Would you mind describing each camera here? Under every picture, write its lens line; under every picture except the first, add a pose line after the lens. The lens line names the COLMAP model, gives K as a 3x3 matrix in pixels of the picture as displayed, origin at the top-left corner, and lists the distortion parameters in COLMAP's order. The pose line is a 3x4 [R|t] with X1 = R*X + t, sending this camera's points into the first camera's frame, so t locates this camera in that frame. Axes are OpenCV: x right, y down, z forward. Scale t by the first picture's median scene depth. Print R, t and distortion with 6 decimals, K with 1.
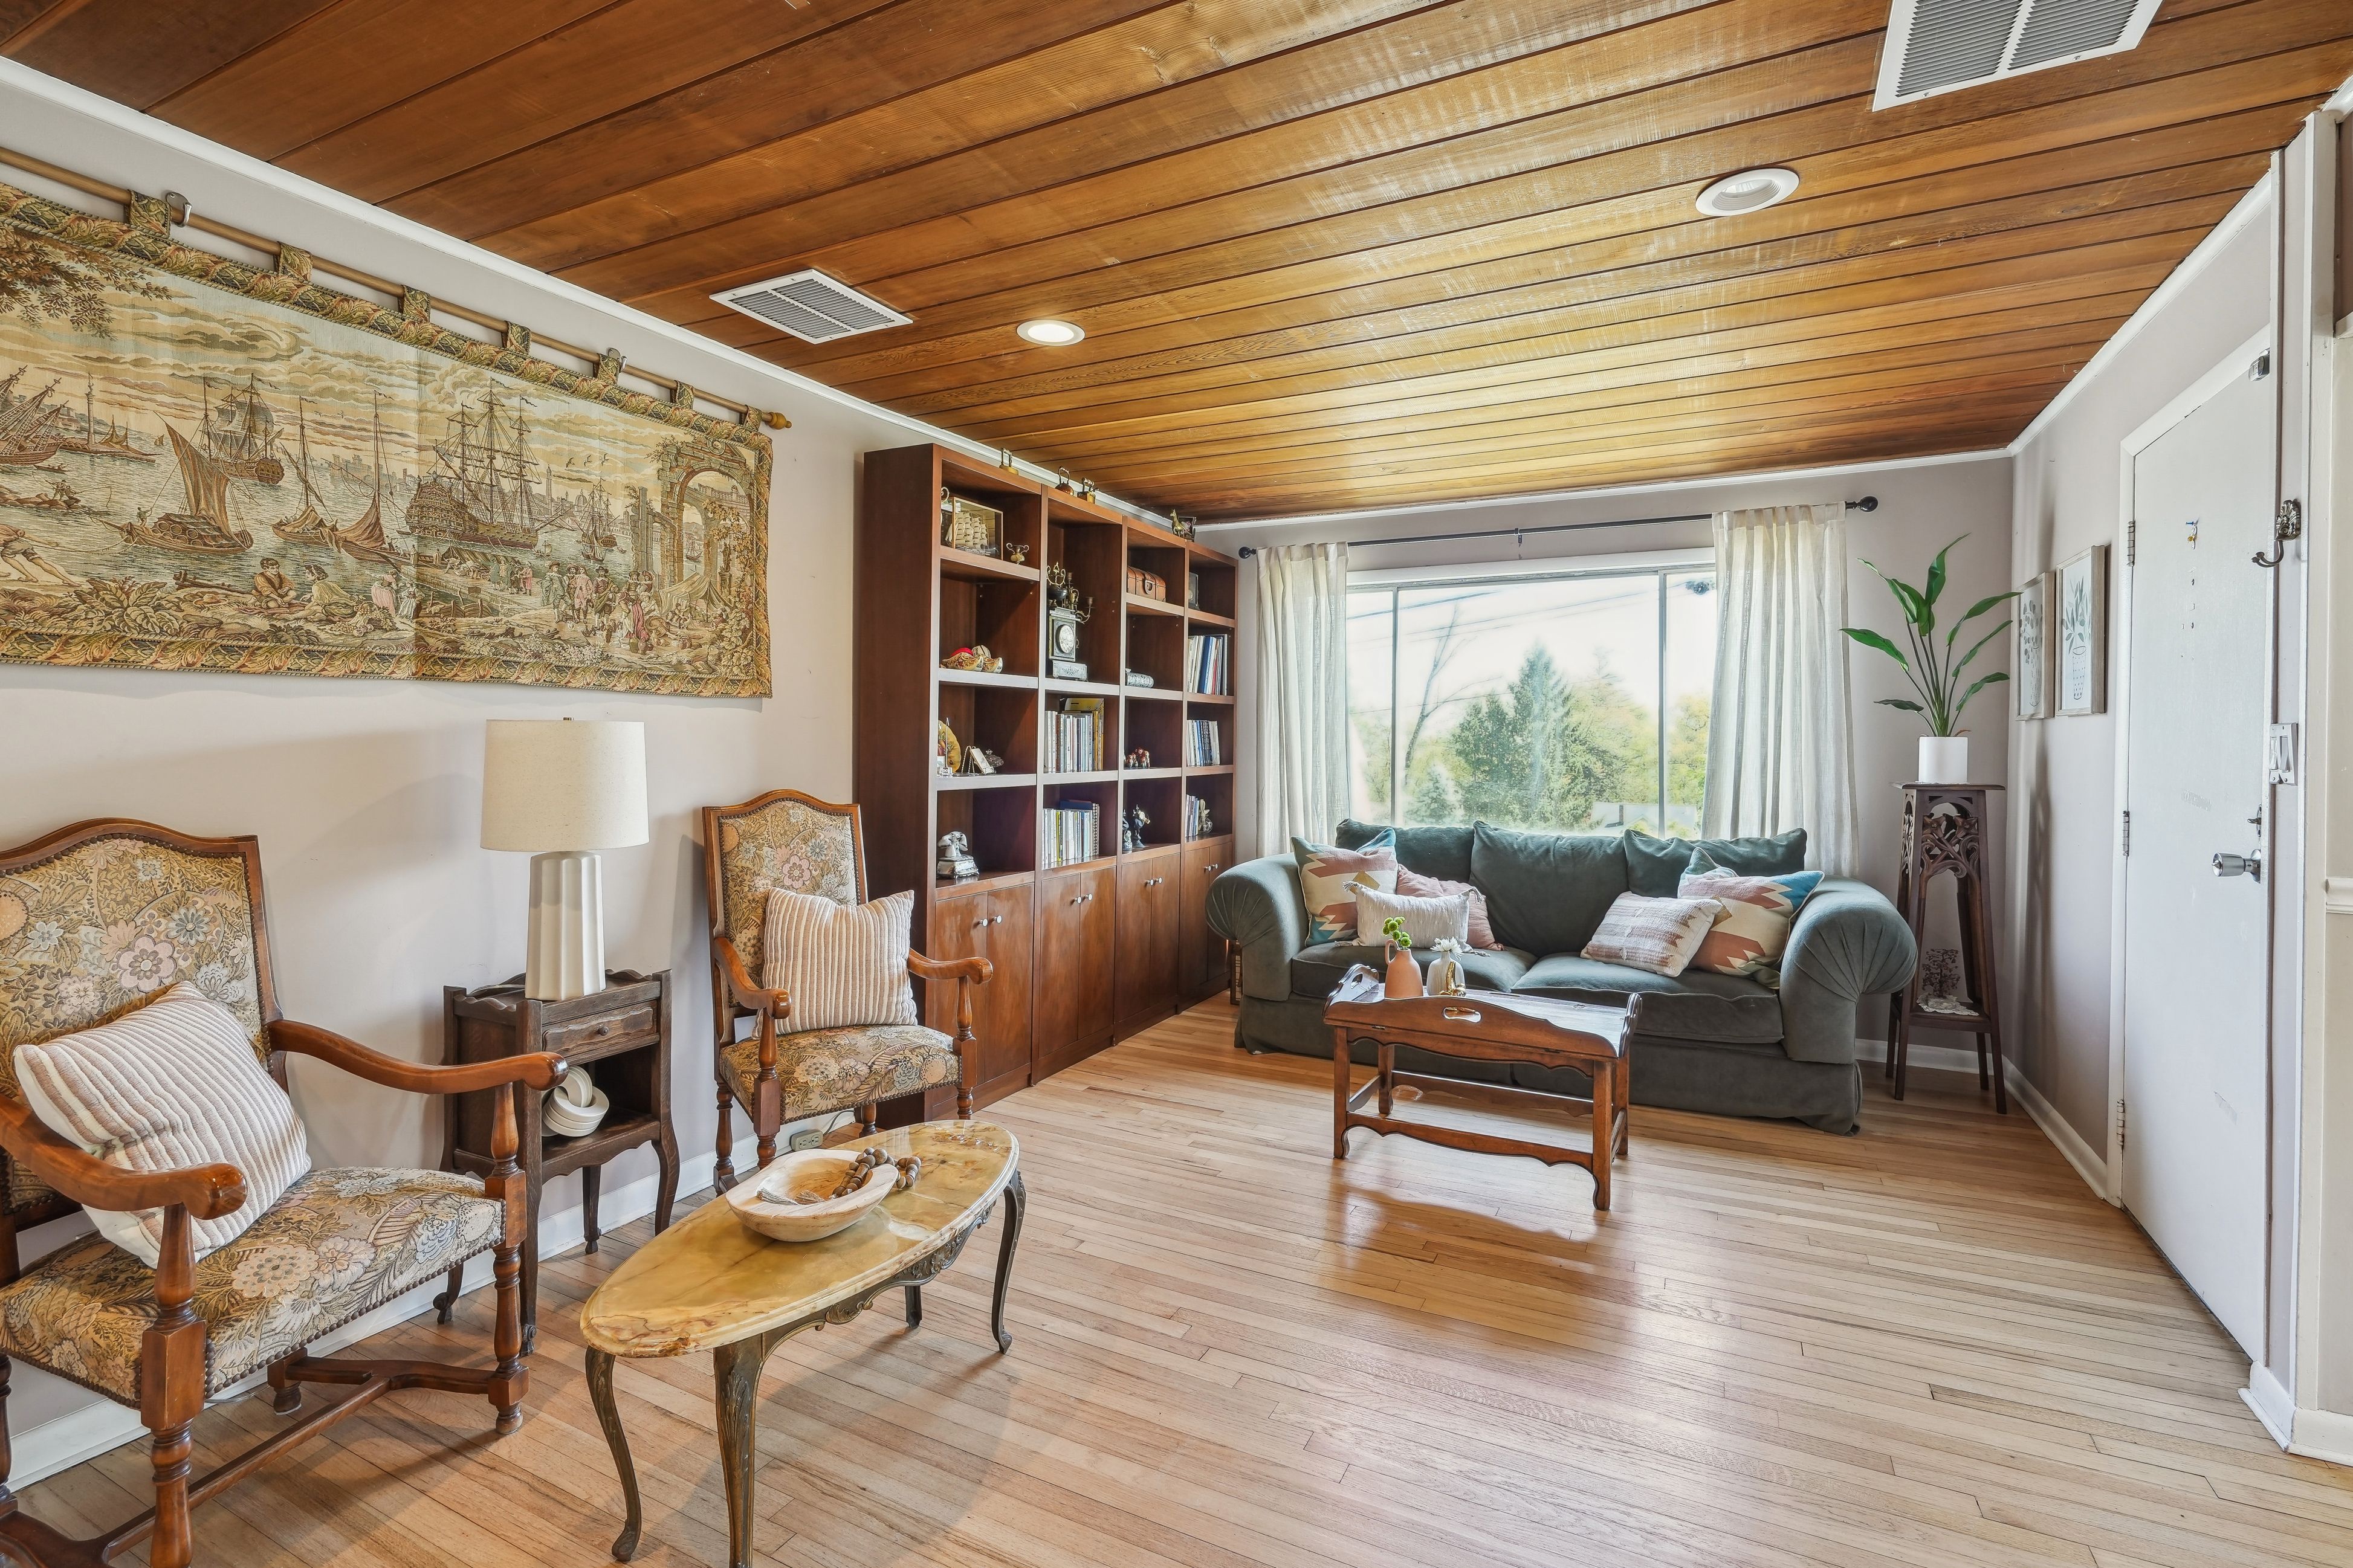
lens RADIAL K [[1078.3, 0, 1169.3], [0, 1078.3, 760.2], [0, 0, 1]] dist [-0.003146, 0.000854]
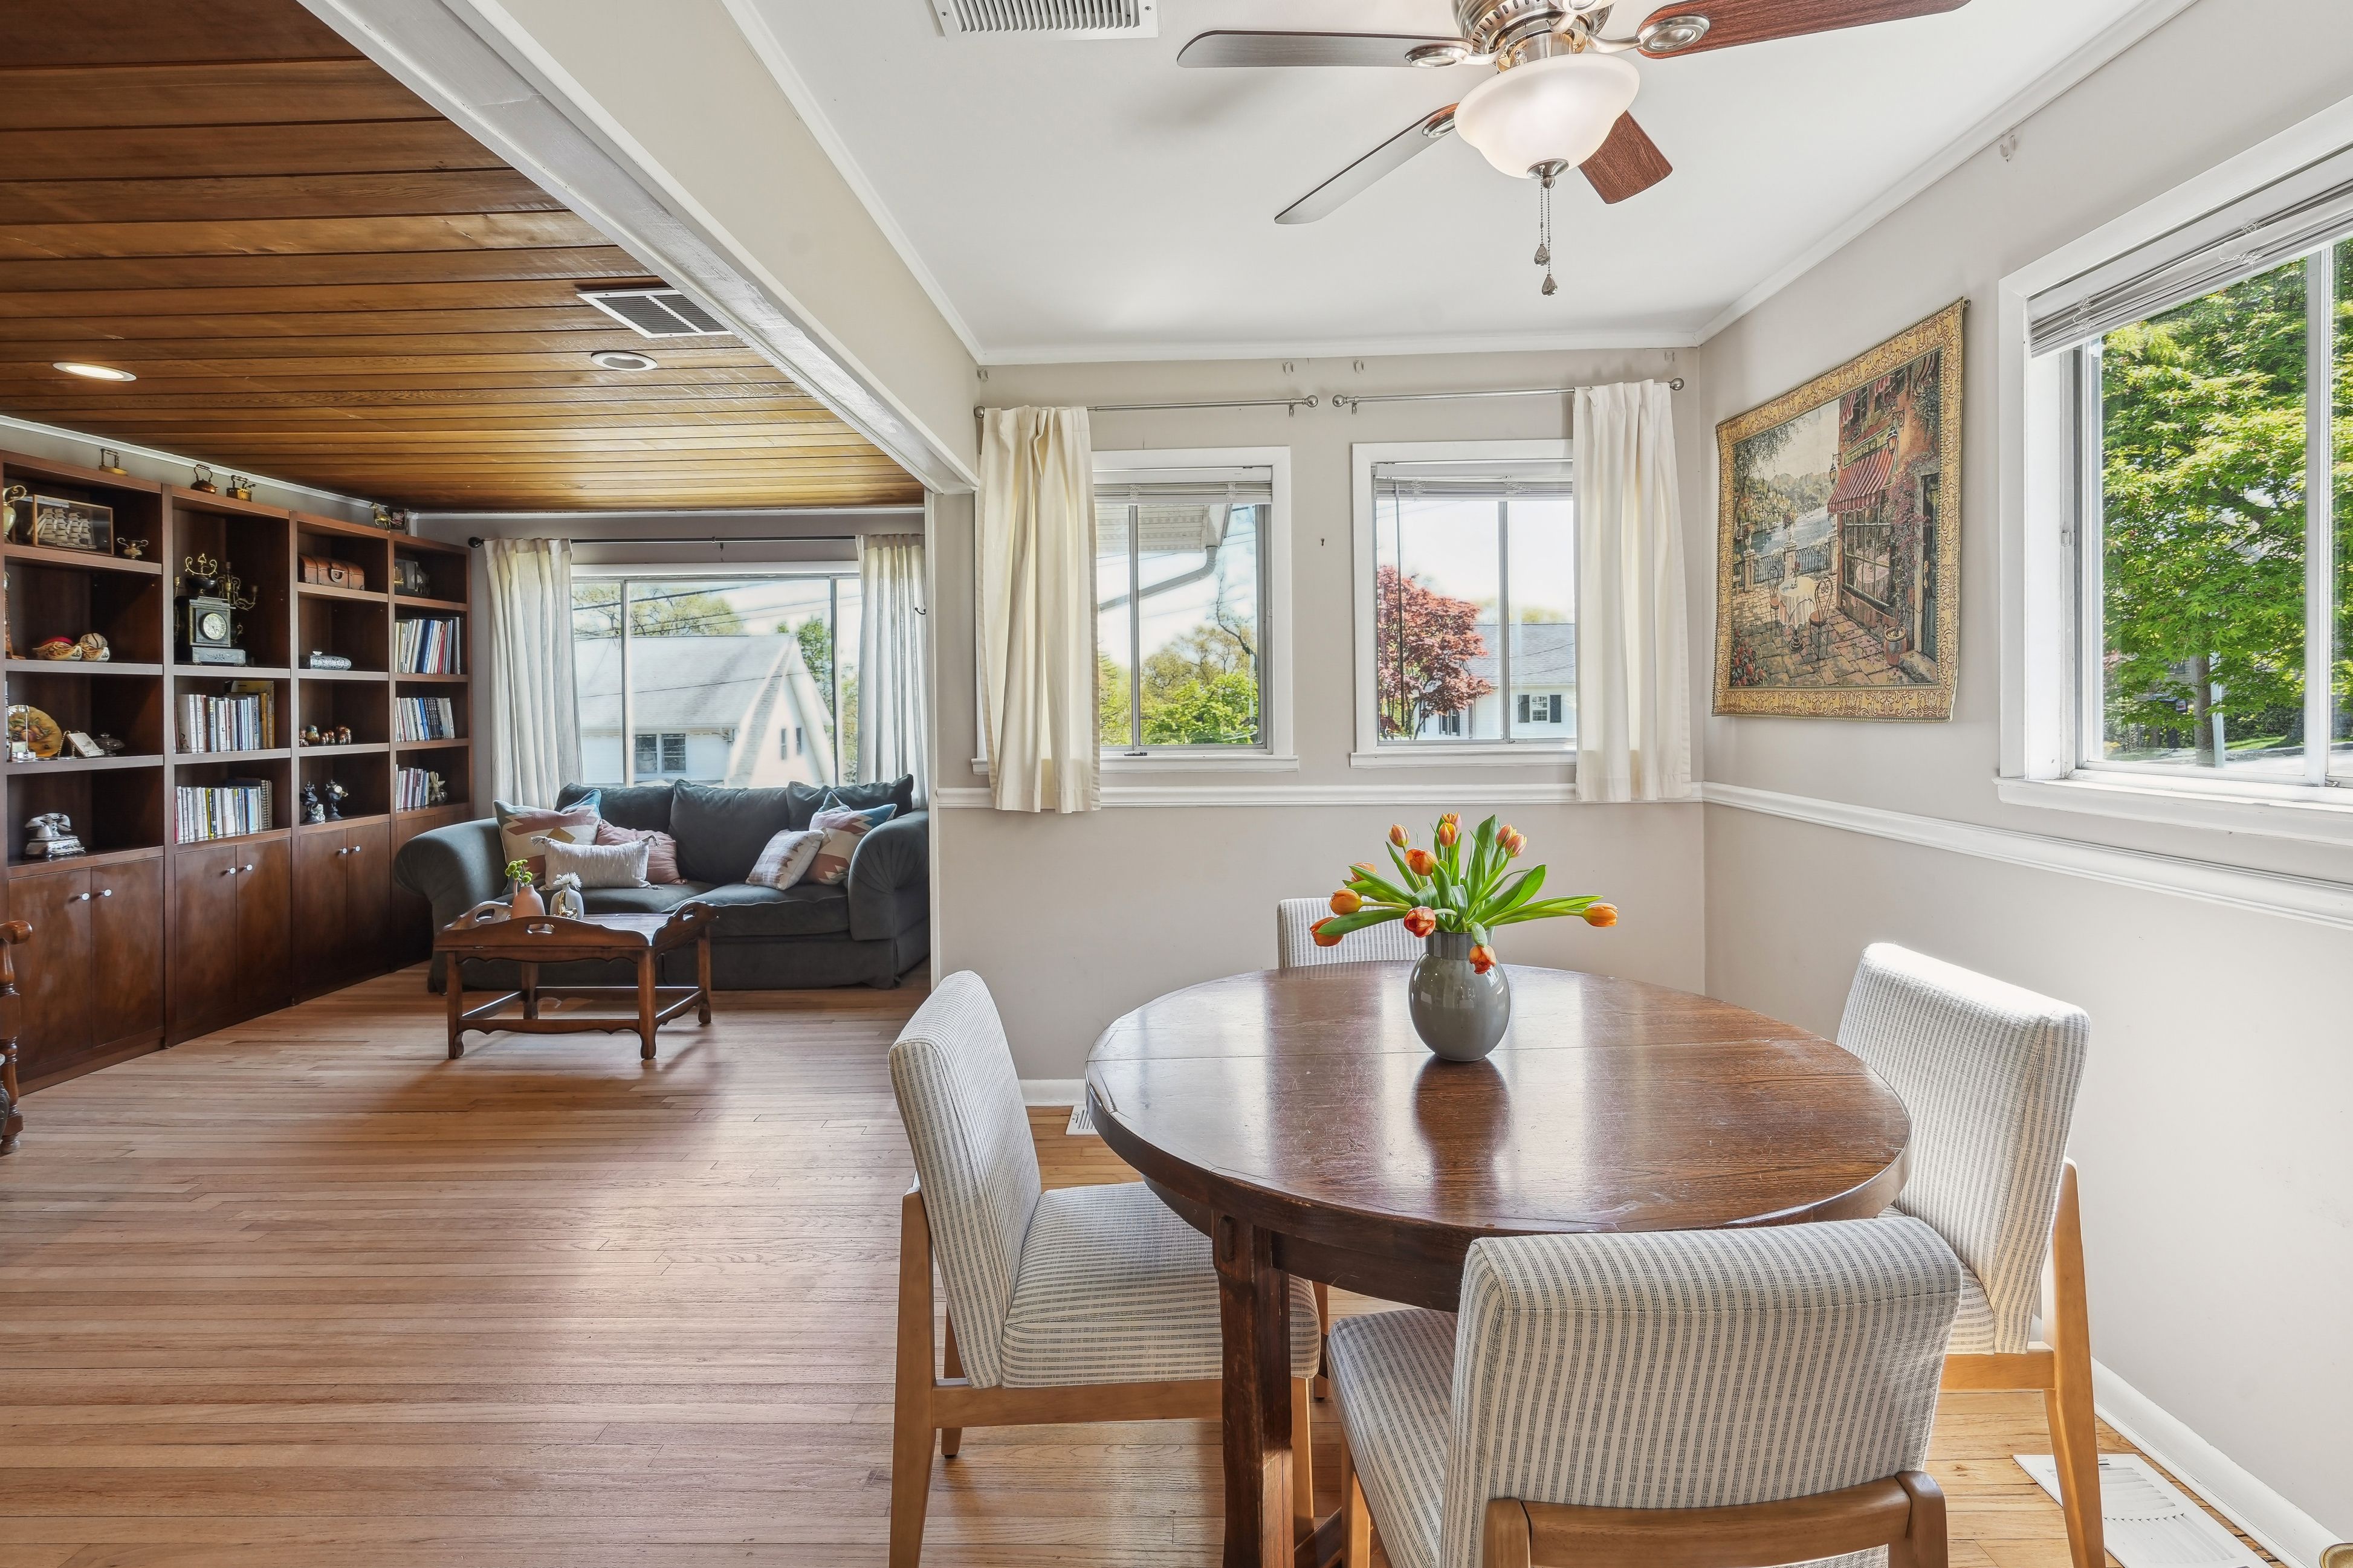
lens RADIAL K [[1096.5, 0, 1172.2], [0, 1096.5, 718.5], [0, 0, 1]] dist [0.000196, 0.000721]
pose [[0.900639, -0.022467, 0.433986, 0.312323], [0.023605, 0.999718, 0.002767, -0.002770], [-0.433925, 0.007752, 0.900915, -0.420913]]
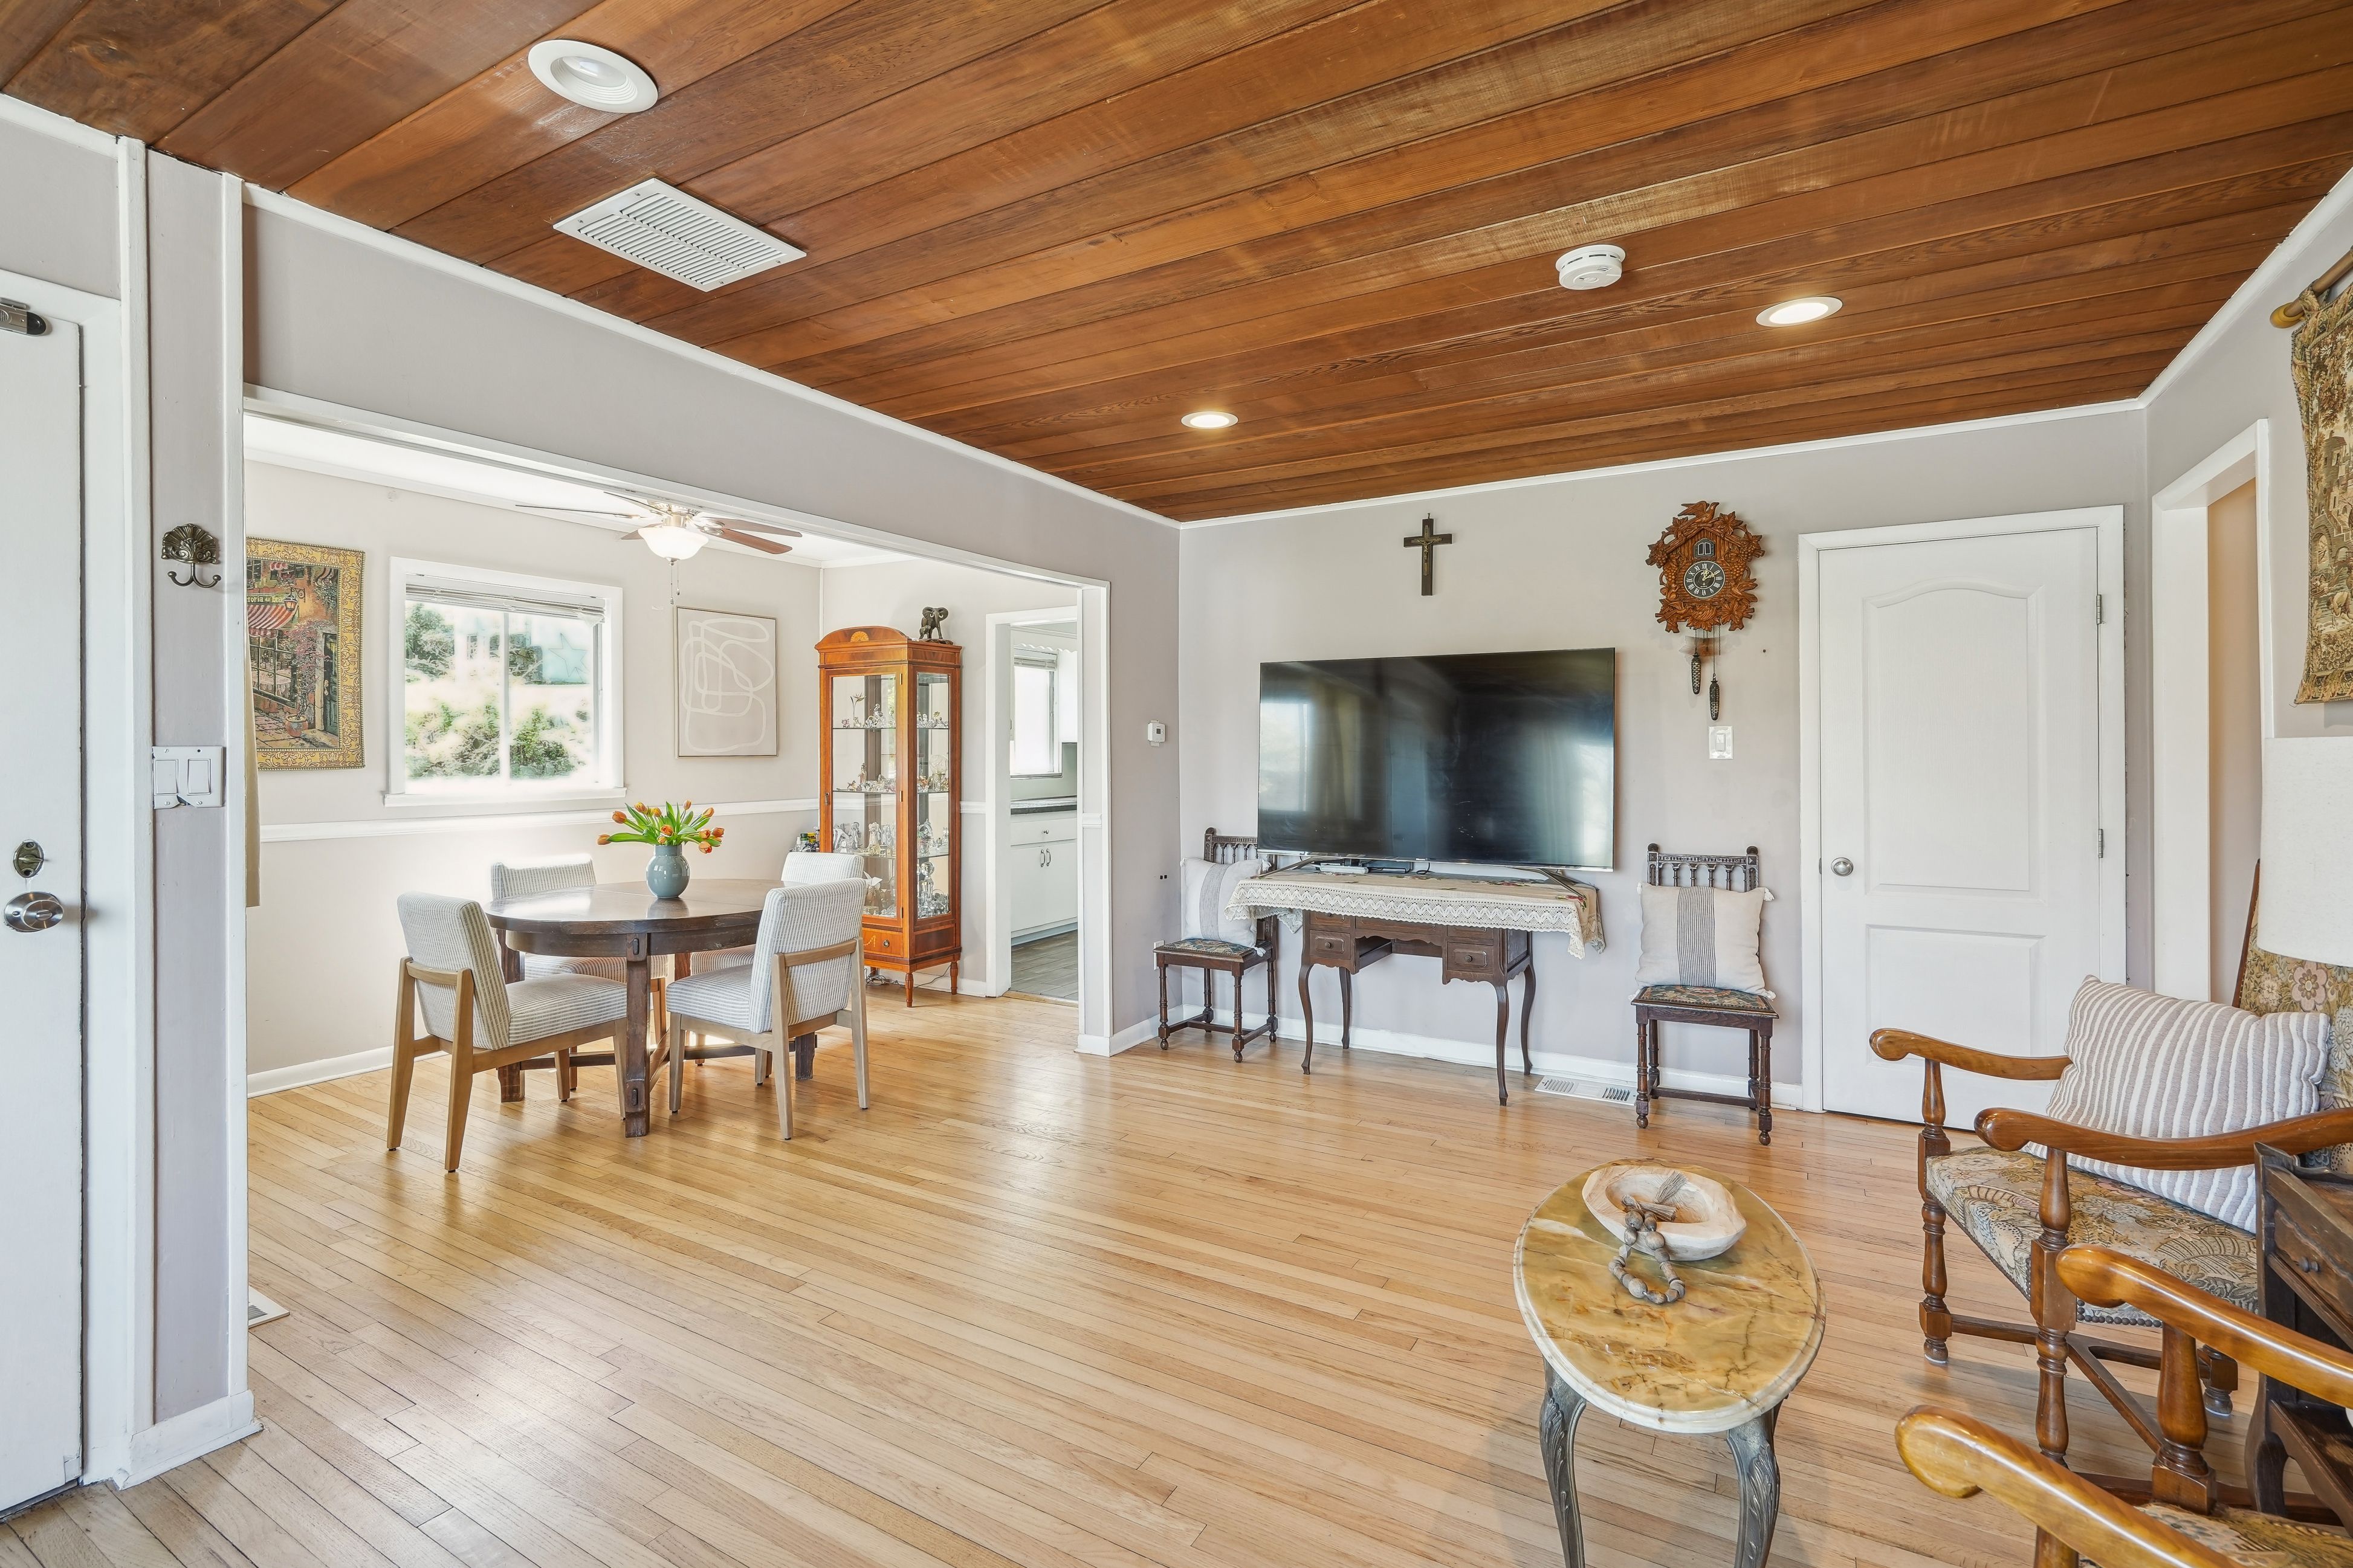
lens RADIAL K [[1067.4, 0, 1172.8], [0, 1067.4, 757.4], [0, 0, 1]] dist [-0.004721, -0.000055]
pose [[-0.998118, -0.002265, 0.061275, 0.035584], [-0.001143, 0.999831, 0.018342, -0.022231], [-0.061306, 0.018238, -0.997952, 0.995452]]
